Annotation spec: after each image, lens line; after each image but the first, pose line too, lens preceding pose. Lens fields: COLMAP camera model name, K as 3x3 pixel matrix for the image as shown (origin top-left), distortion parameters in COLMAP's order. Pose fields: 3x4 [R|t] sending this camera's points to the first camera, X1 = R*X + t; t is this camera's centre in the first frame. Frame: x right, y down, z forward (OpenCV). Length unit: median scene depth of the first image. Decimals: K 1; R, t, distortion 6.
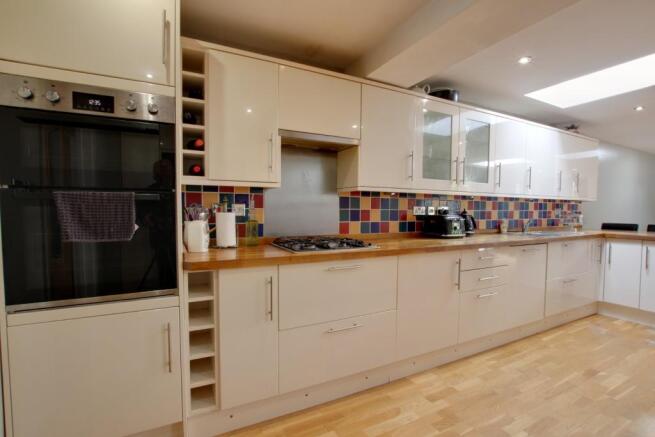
lens RADIAL K [[307.7, 0, 336.9], [0, 307.7, 218.3], [0, 0, 1]] dist [-0.034722, 0.005388]
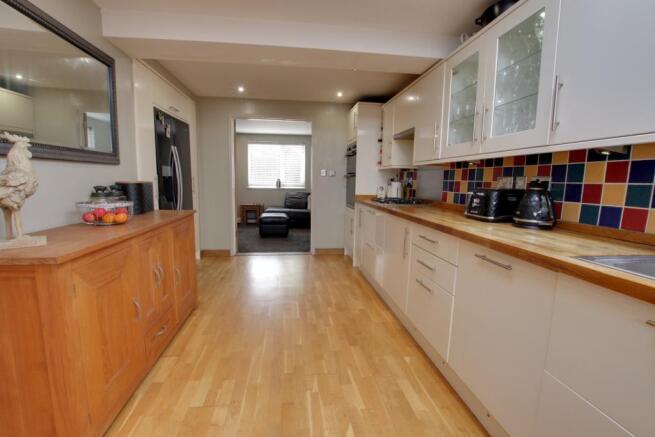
lens RADIAL K [[307.7, 0, 325.4], [0, 307.7, 224.5], [0, 0, 1]] dist [-0.034722, 0.005388]
pose [[-0.368381, 0.140871, -0.918940, 1.089214], [-0.000830, 0.988403, 0.151853, -0.035105], [0.929675, 0.056703, -0.363992, 0.863568]]
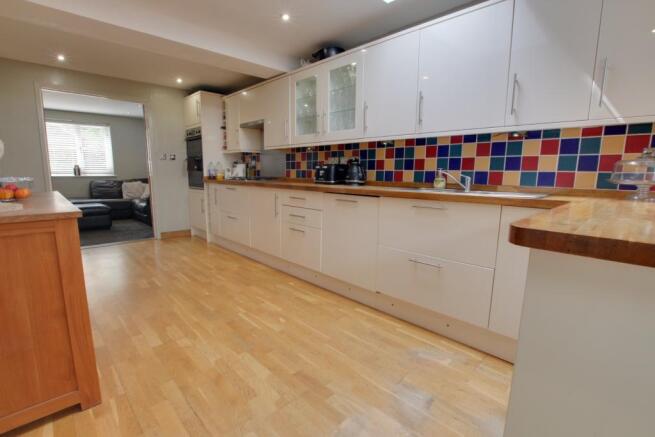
lens RADIAL K [[307.7, 0, 327.7], [0, 307.7, 223.4], [0, 0, 1]] dist [-0.034722, 0.005388]
pose [[0.259436, 0.177766, -0.949259, 1.381788], [-0.000573, 0.982942, 0.183917, -0.006570], [0.965760, -0.047171, 0.255112, 0.669479]]
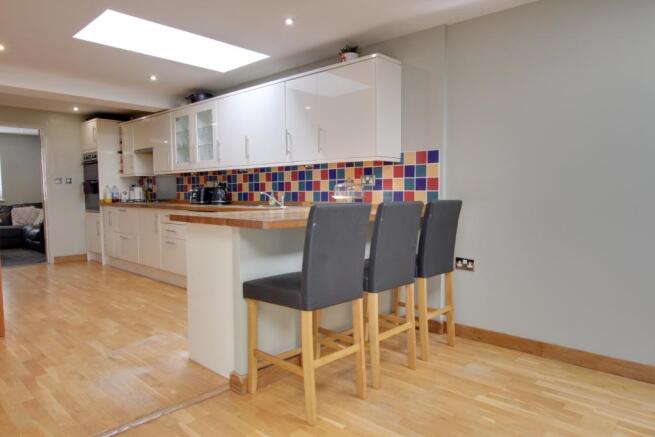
lens RADIAL K [[427.1, 0, 345.6], [0, 427.1, 229.5], [0, 0, 1]] dist [-0.045837, 0.012007]
pose [[0.349397, 0.095210, -0.932125, 2.171204], [0.007020, 0.994530, 0.104216, -0.018555], [0.936949, -0.042956, 0.346817, 0.894815]]
